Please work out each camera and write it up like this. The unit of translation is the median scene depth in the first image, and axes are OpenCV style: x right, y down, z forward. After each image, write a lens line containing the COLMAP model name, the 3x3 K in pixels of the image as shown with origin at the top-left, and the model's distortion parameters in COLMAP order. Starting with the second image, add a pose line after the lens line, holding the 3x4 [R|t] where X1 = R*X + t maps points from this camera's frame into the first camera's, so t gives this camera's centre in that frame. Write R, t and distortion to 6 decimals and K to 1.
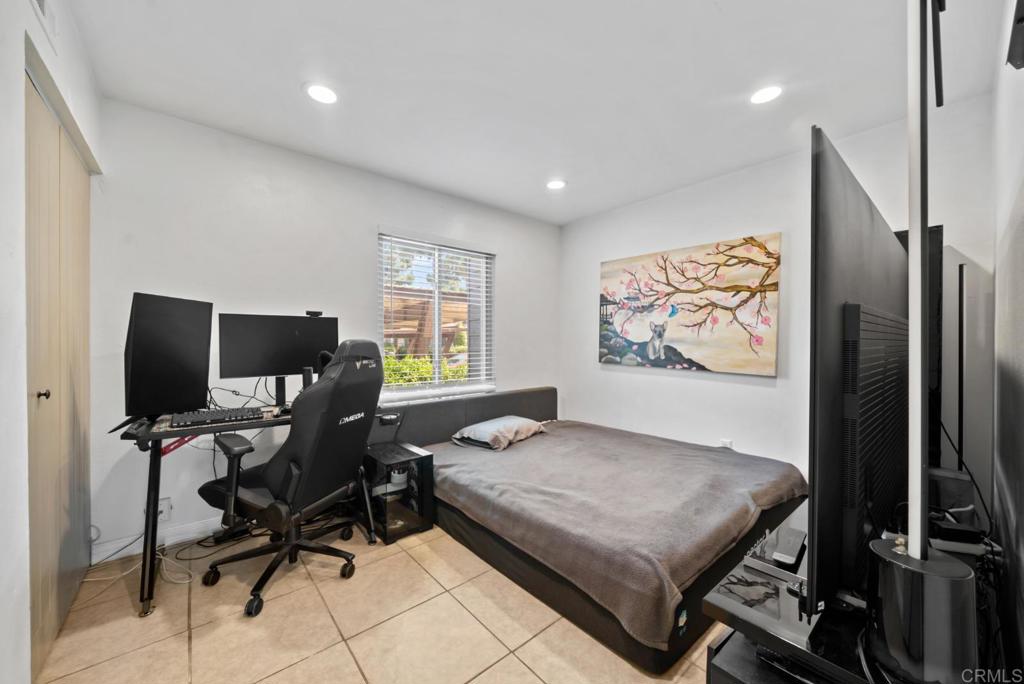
lens RADIAL K [[381.0, 0, 508.9], [0, 381.0, 343.1], [0, 0, 1]] dist [0.000713, 0.000042]
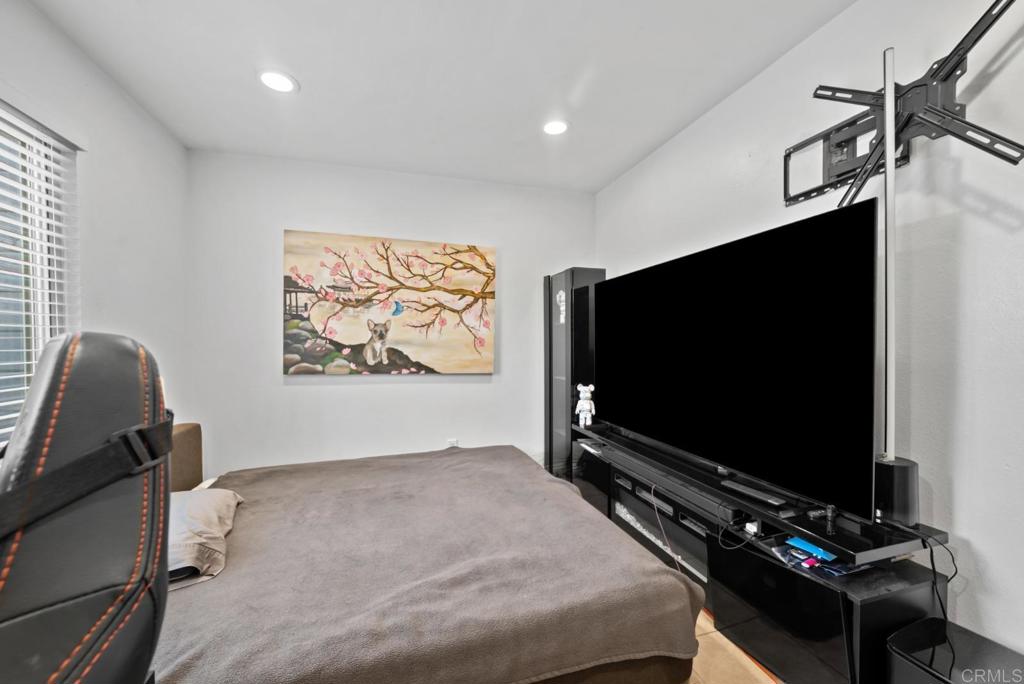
lens RADIAL K [[381.0, 0, 508.9], [0, 381.0, 343.1], [0, 0, 1]] dist [0.000713, 0.000042]
pose [[0.396489, 0.004149, 0.918030, -0.276004], [0.012736, 0.999869, -0.010020, 0.007479], [-0.917951, 0.015665, 0.396385, 0.419083]]
